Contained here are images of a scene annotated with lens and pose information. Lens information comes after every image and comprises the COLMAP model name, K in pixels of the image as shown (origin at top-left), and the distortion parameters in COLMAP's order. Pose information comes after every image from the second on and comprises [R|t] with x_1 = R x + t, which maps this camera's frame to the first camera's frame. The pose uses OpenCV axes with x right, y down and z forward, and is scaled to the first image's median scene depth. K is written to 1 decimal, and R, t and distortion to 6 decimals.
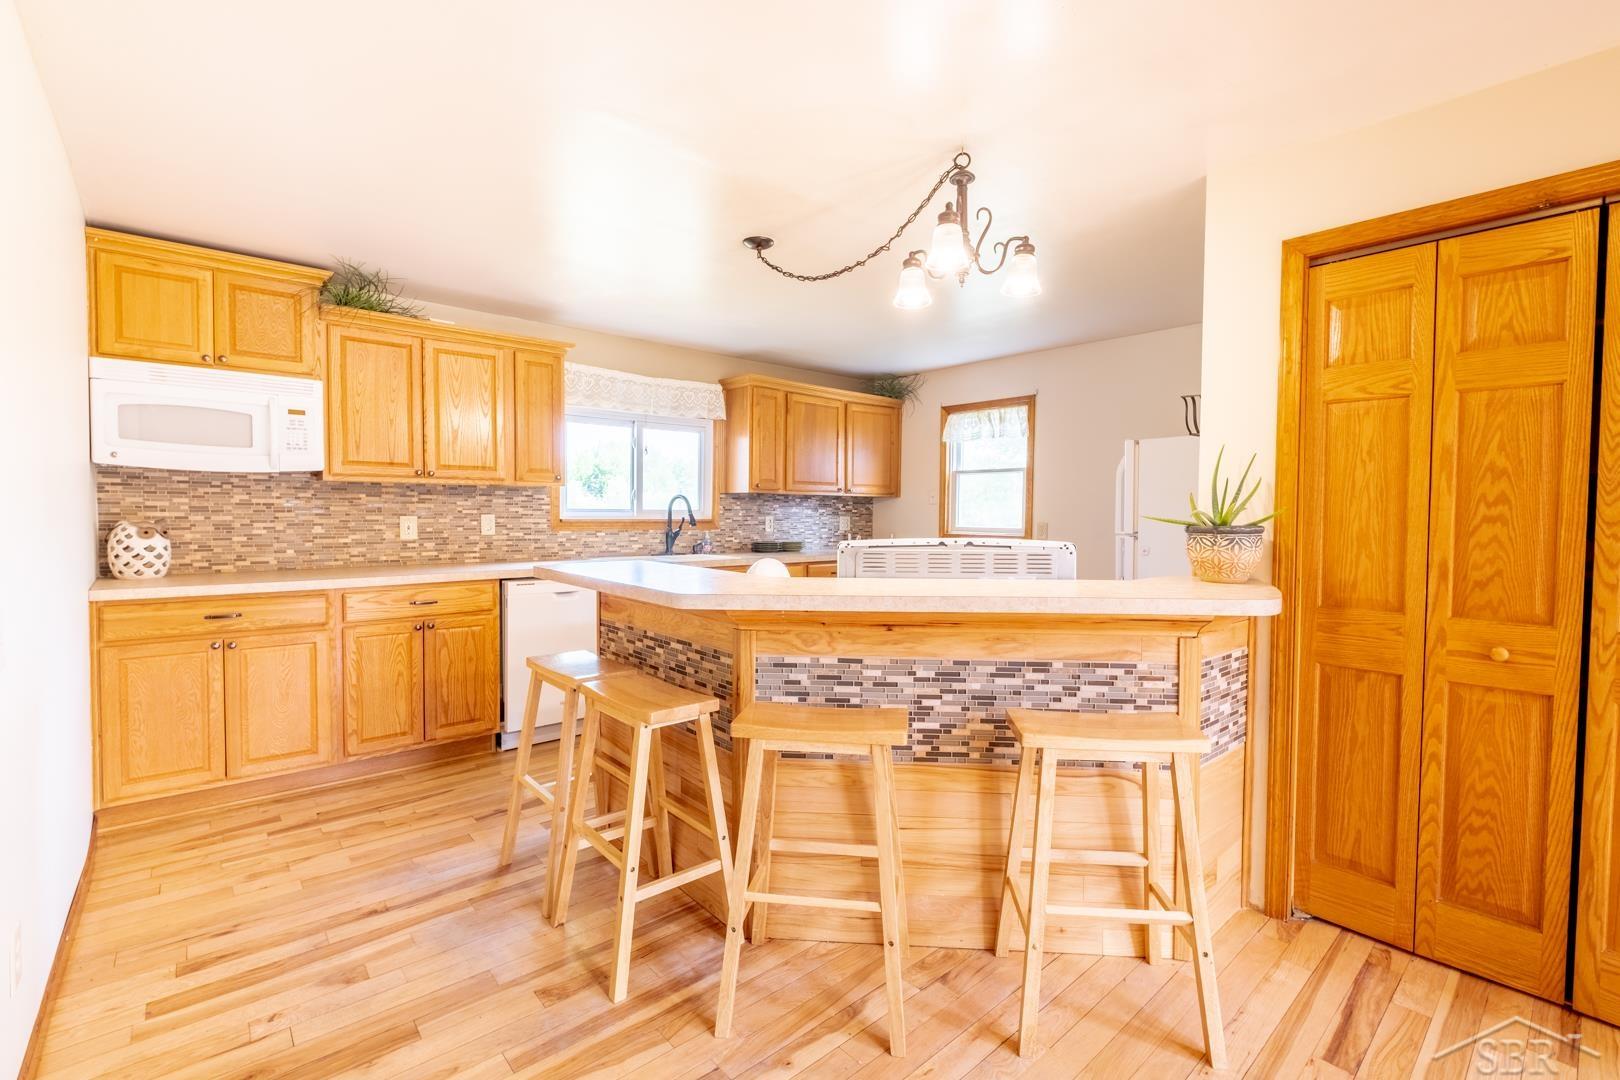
lens RADIAL K [[707.2, 0, 813.7], [0, 707.2, 534.6], [0, 0, 1]] dist [-0.009981, -0.000149]
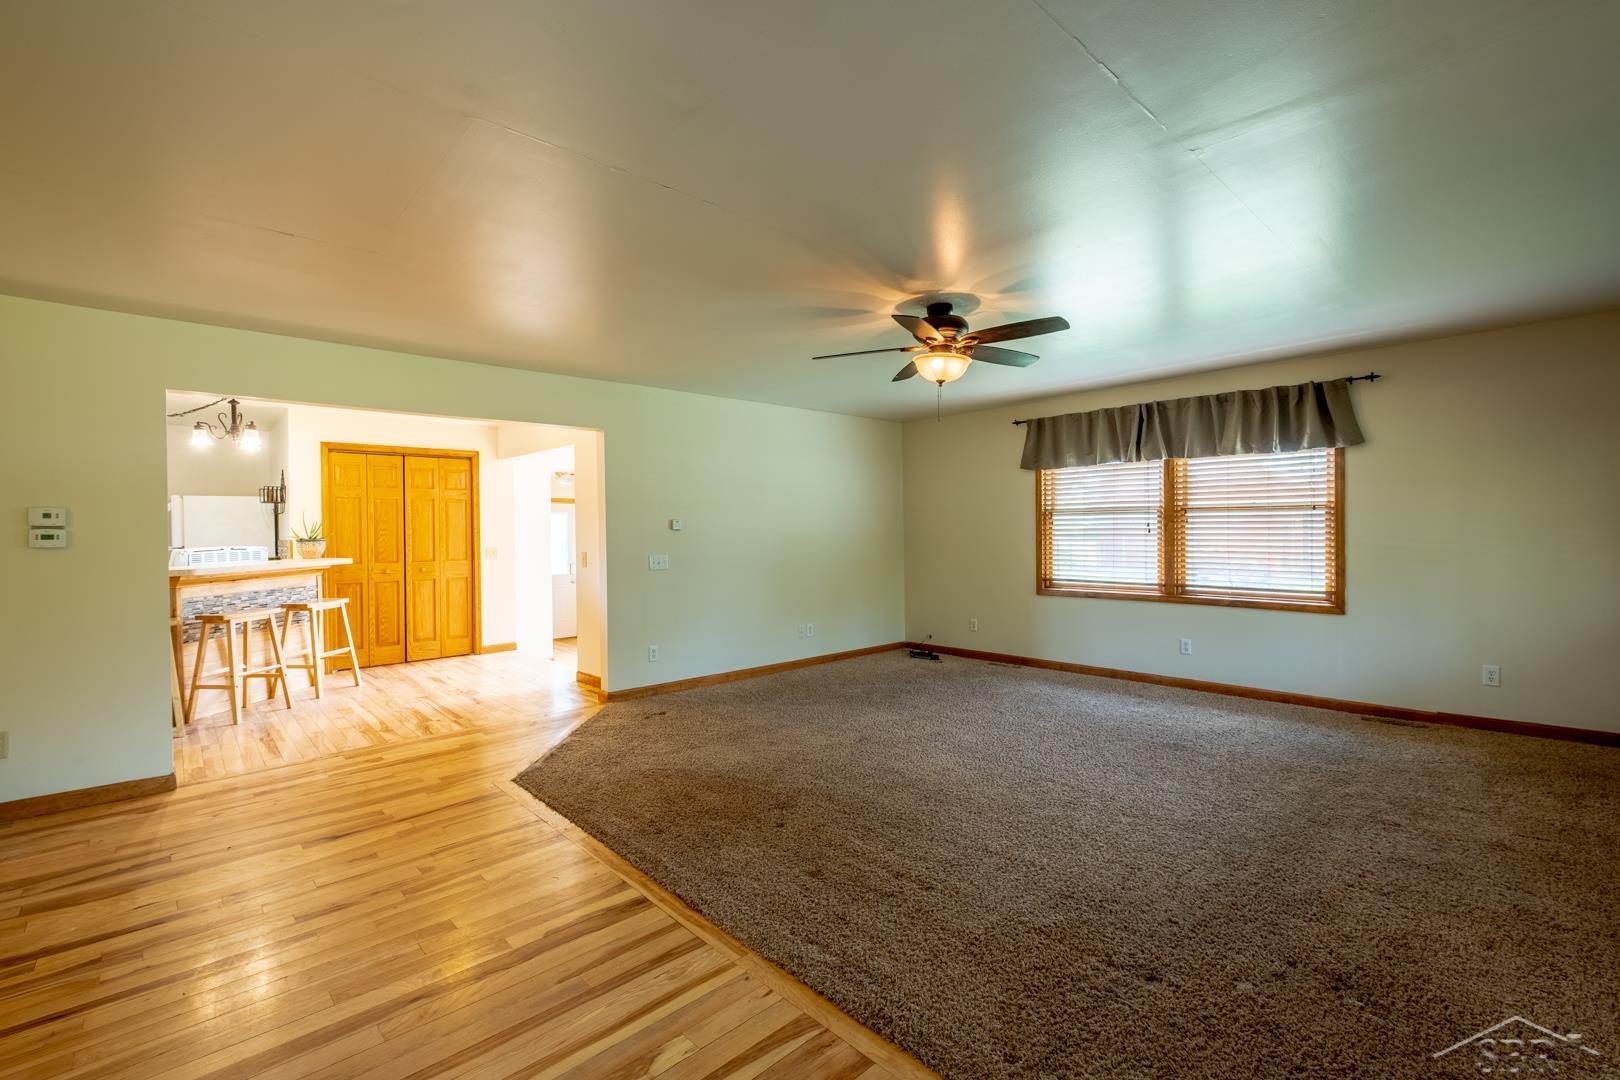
lens RADIAL K [[707.2, 0, 813.6], [0, 707.2, 531.8], [0, 0, 1]] dist [-0.009981, -0.000149]
pose [[-0.011969, -0.013139, 0.999842, -2.549292], [0.042816, 0.998990, 0.013640, 0.007794], [-0.999011, 0.042973, -0.011394, -1.113575]]
